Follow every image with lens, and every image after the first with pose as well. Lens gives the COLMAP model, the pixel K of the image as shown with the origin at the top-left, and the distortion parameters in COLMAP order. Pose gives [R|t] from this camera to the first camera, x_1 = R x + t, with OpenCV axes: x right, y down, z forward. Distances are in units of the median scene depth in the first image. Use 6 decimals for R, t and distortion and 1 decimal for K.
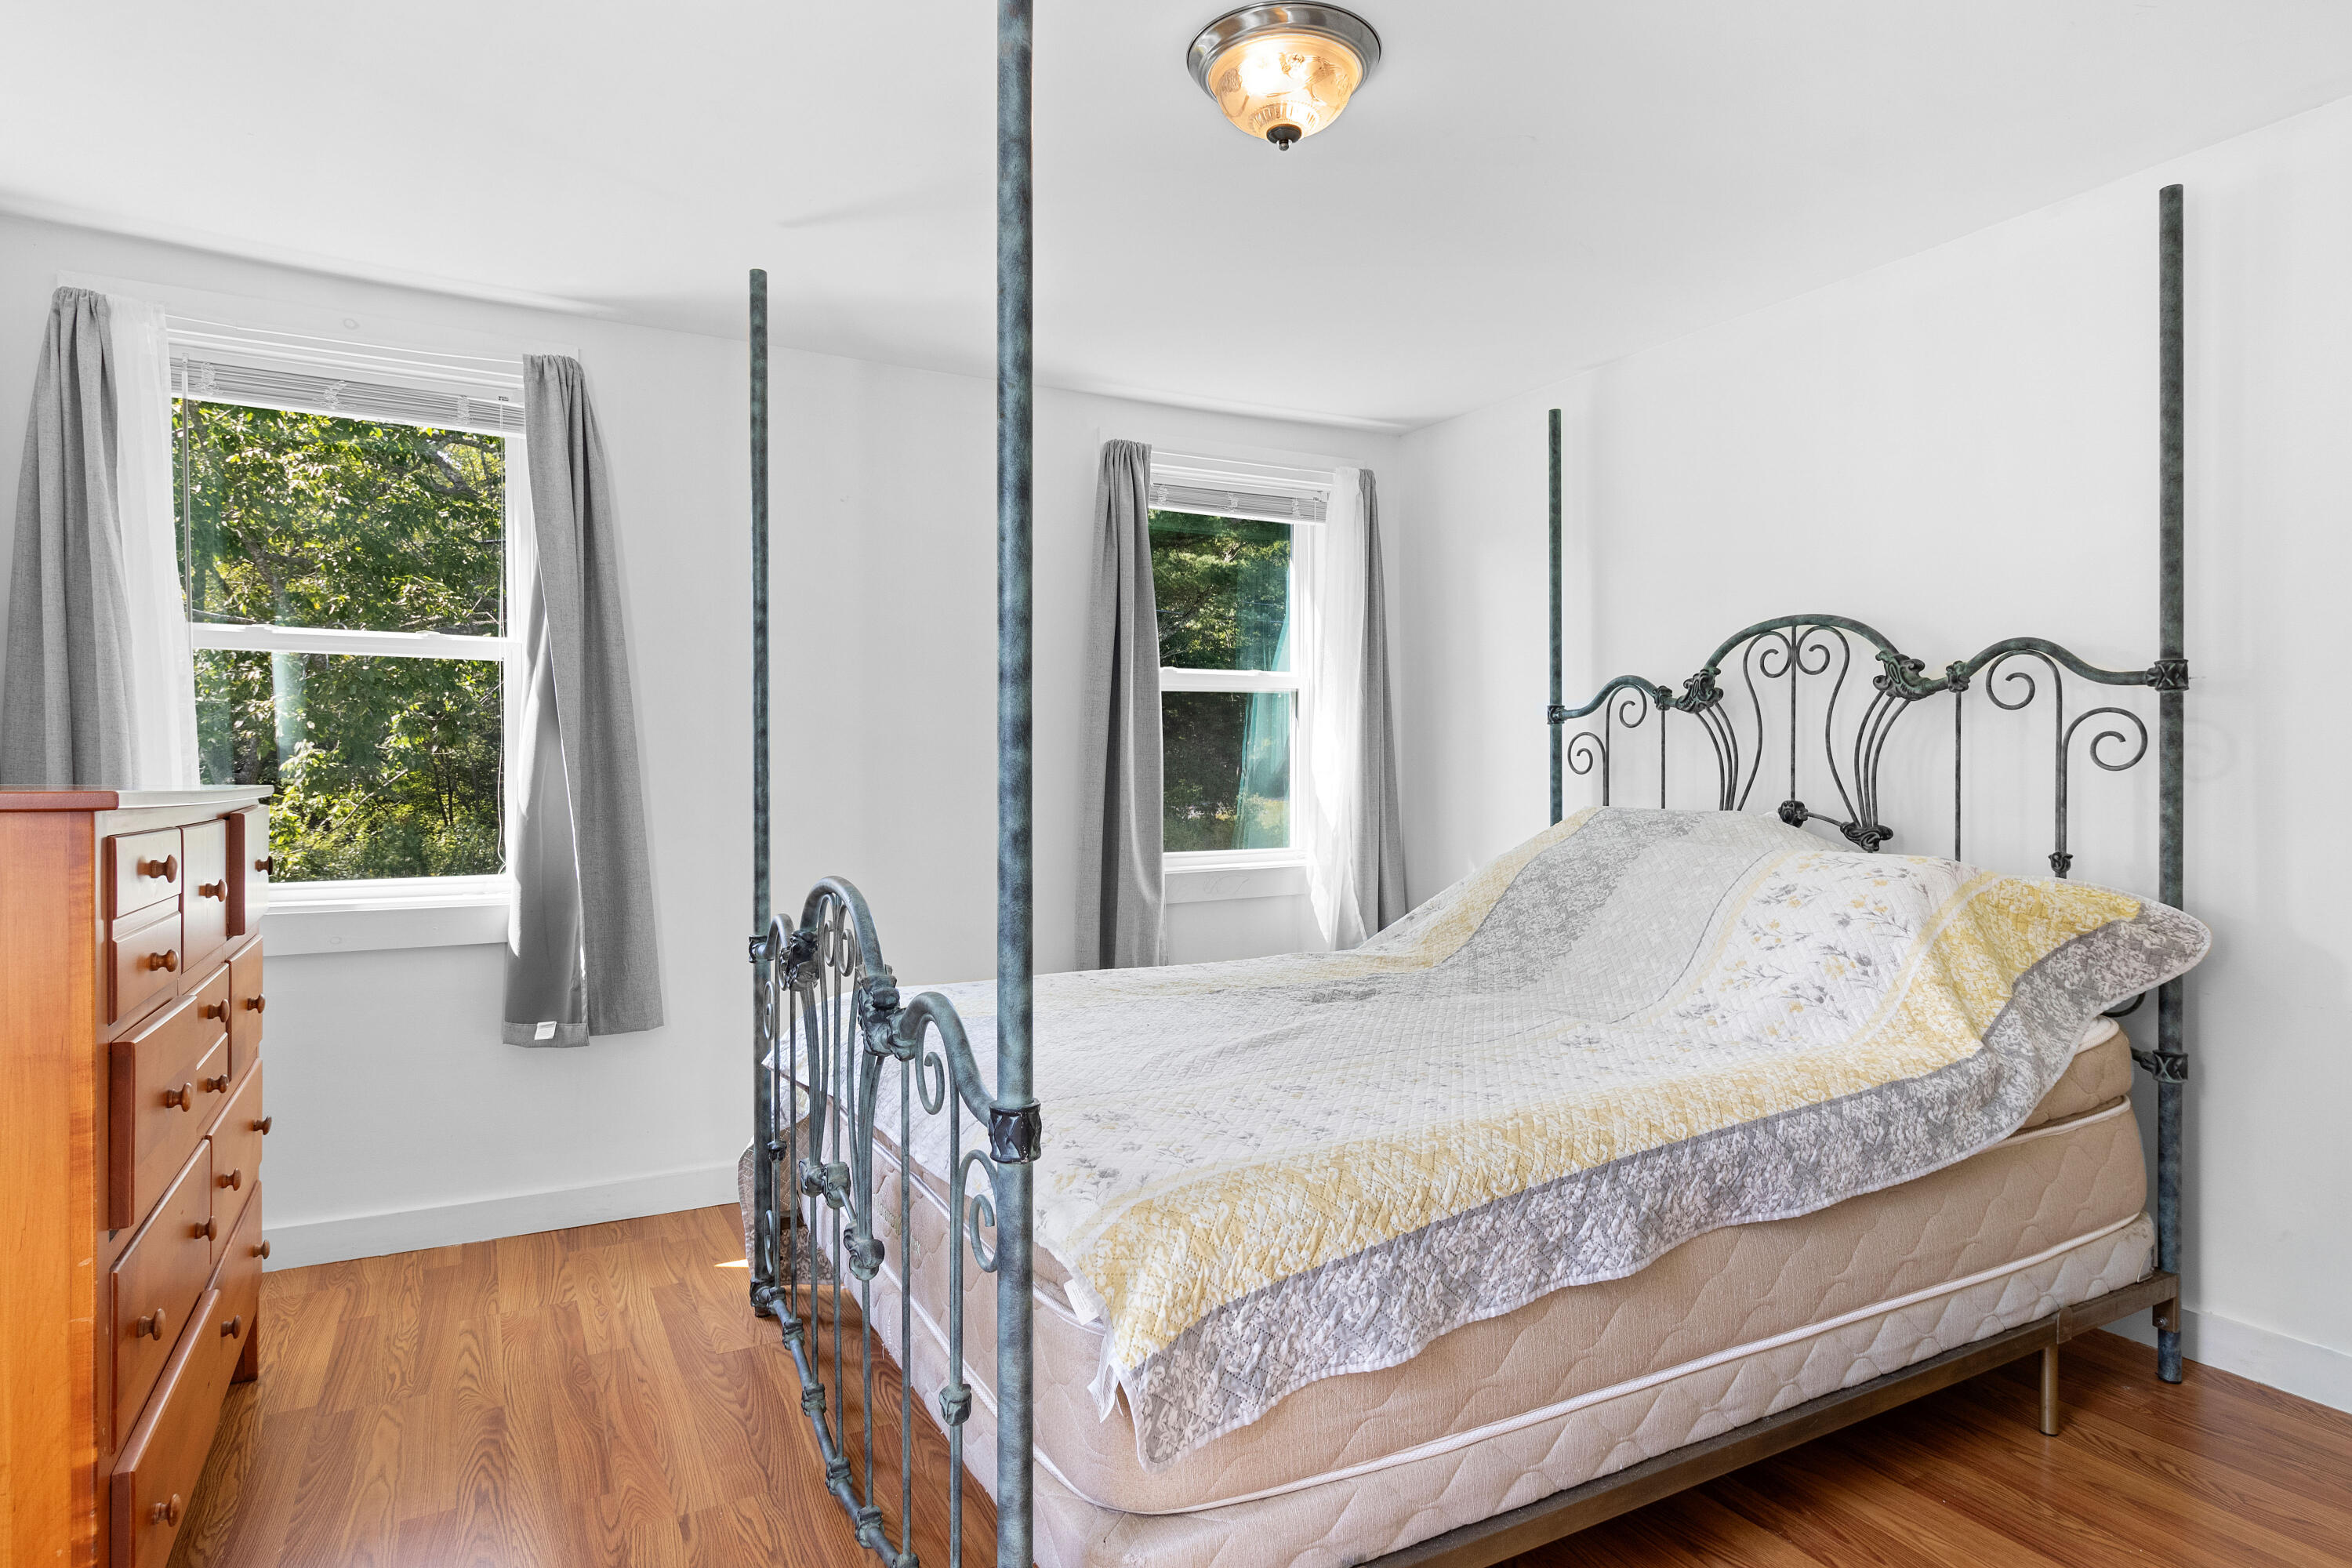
lens RADIAL K [[1274.2, 0, 1176.8], [0, 1274.2, 787.0], [0, 0, 1]] dist [-0.002316, 0.002299]
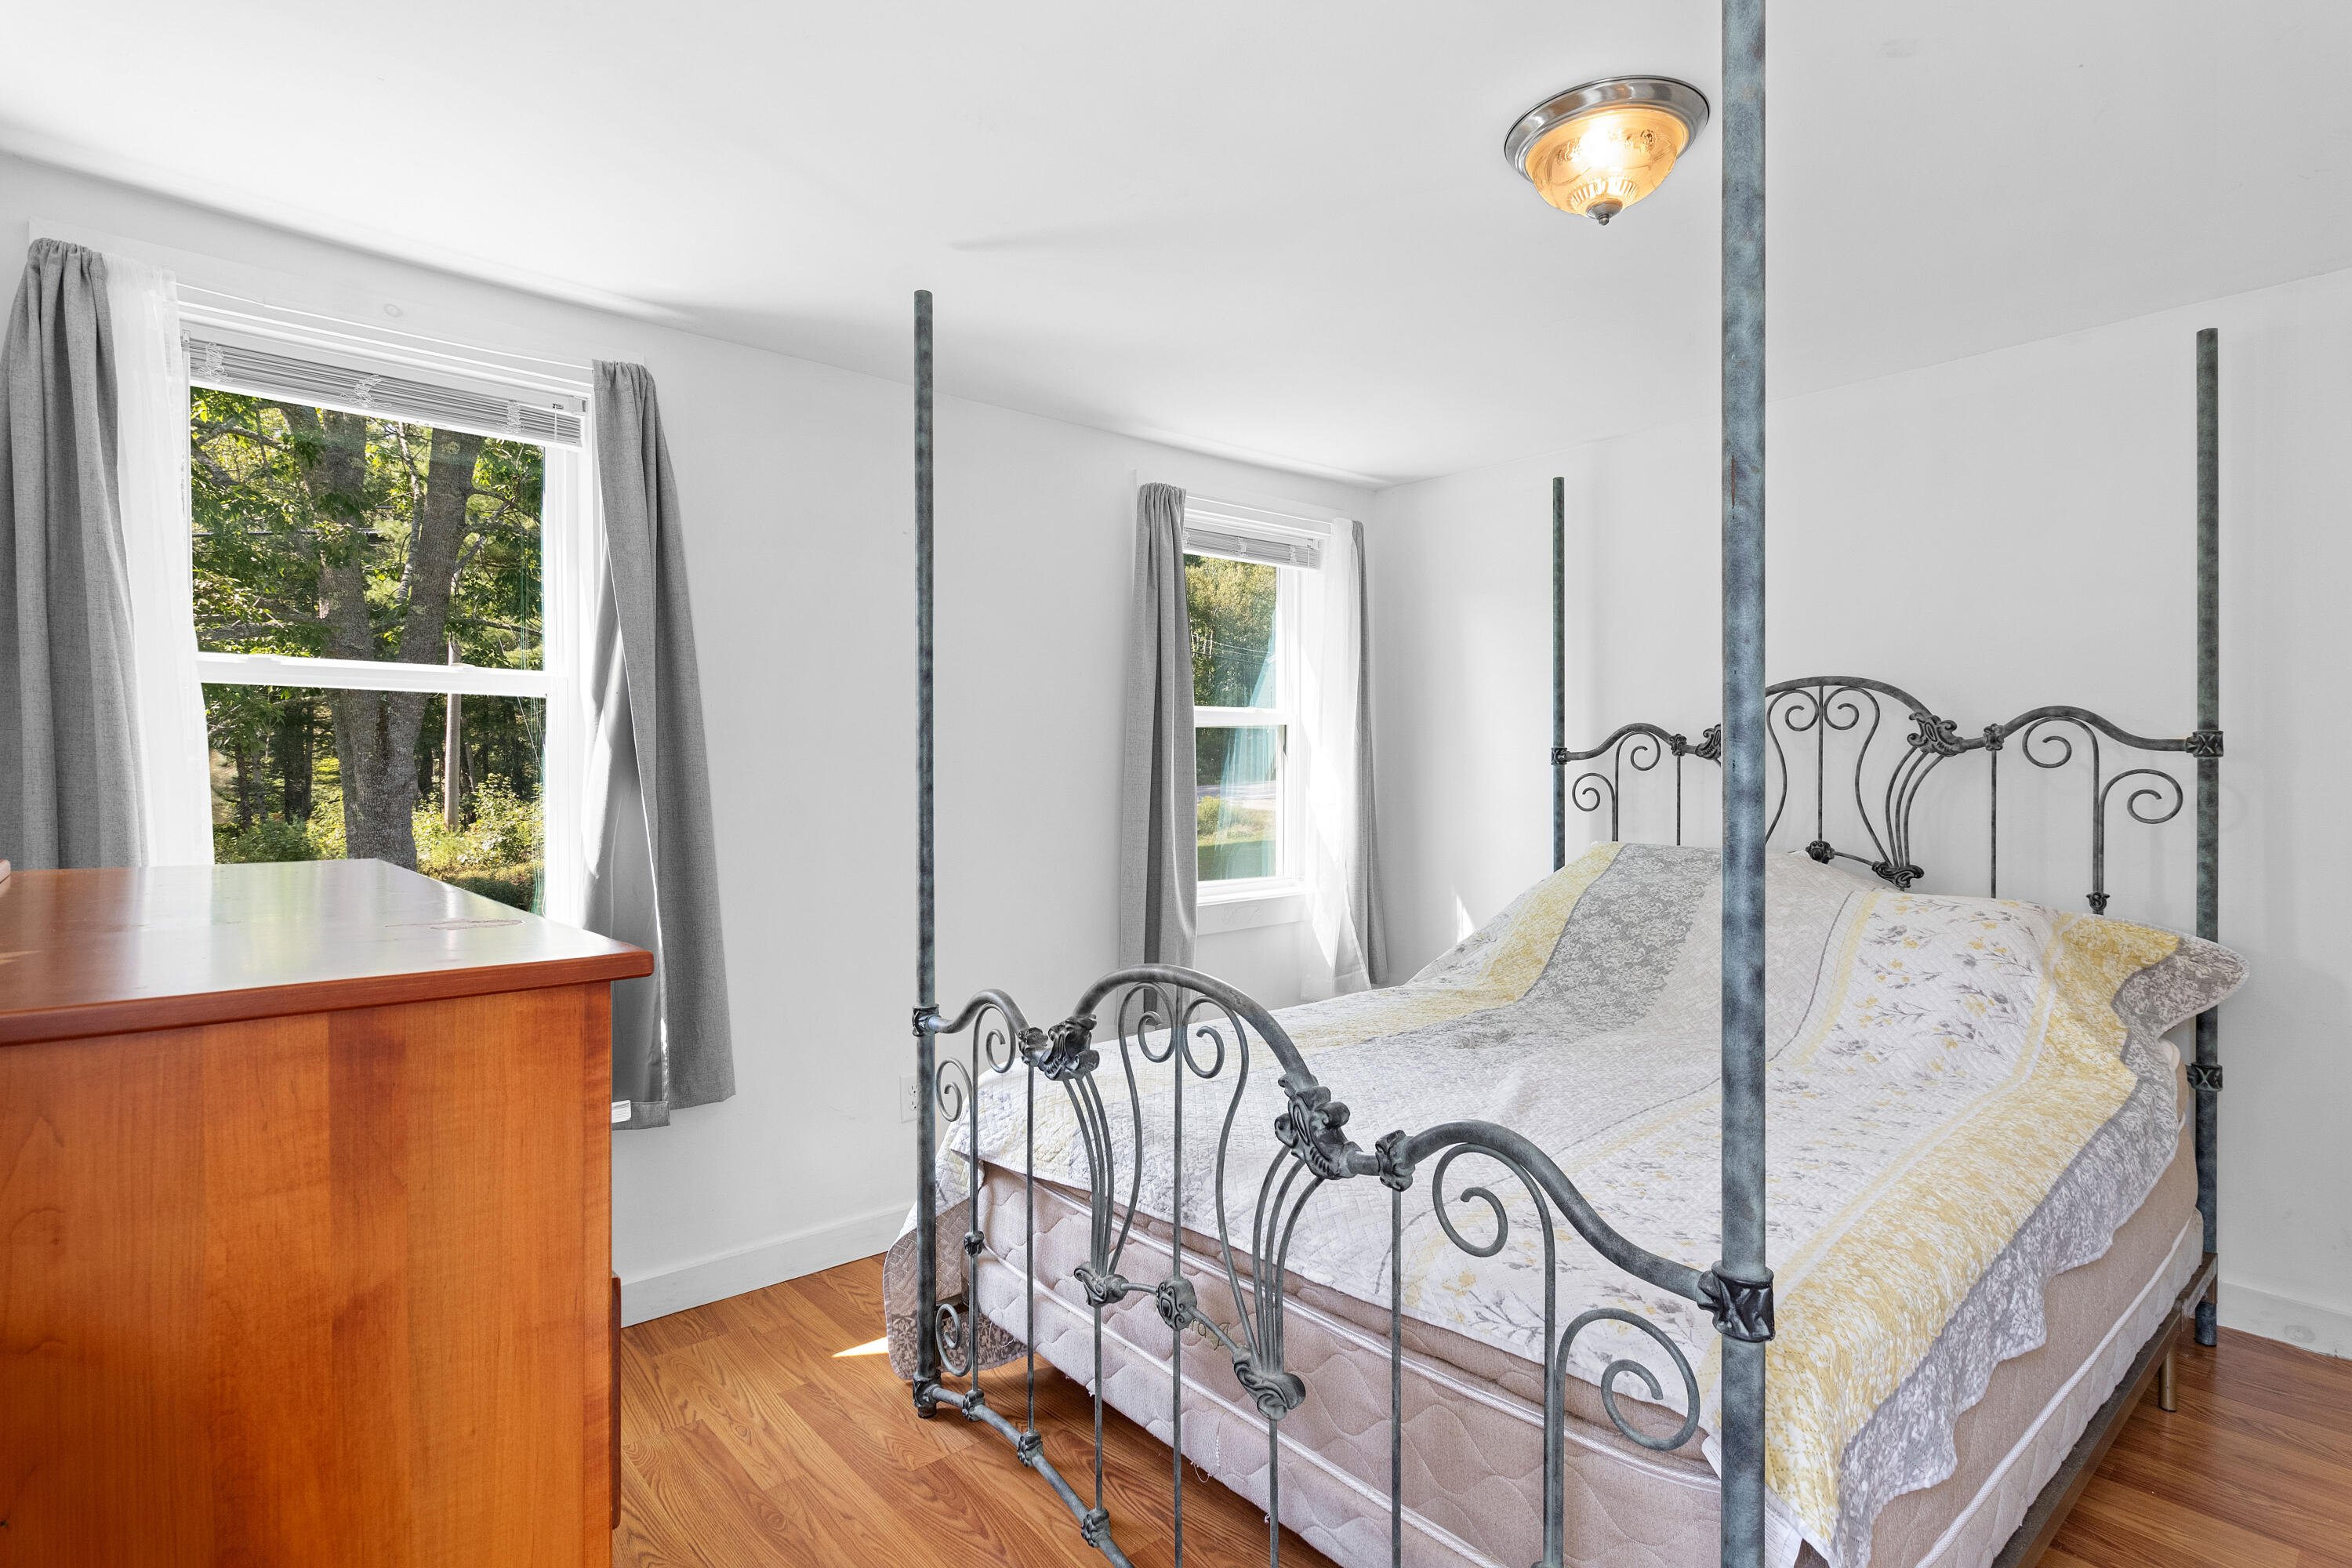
lens RADIAL K [[1155.7, 0, 1173.3], [0, 1155.7, 781.6], [0, 0, 1]] dist [0.000365, -0.002337]
pose [[0.977885, -0.000917, 0.209140, -0.326857], [0.001687, 0.999992, -0.003501, -0.044241], [-0.209135, 0.003777, 0.977879, 0.136546]]
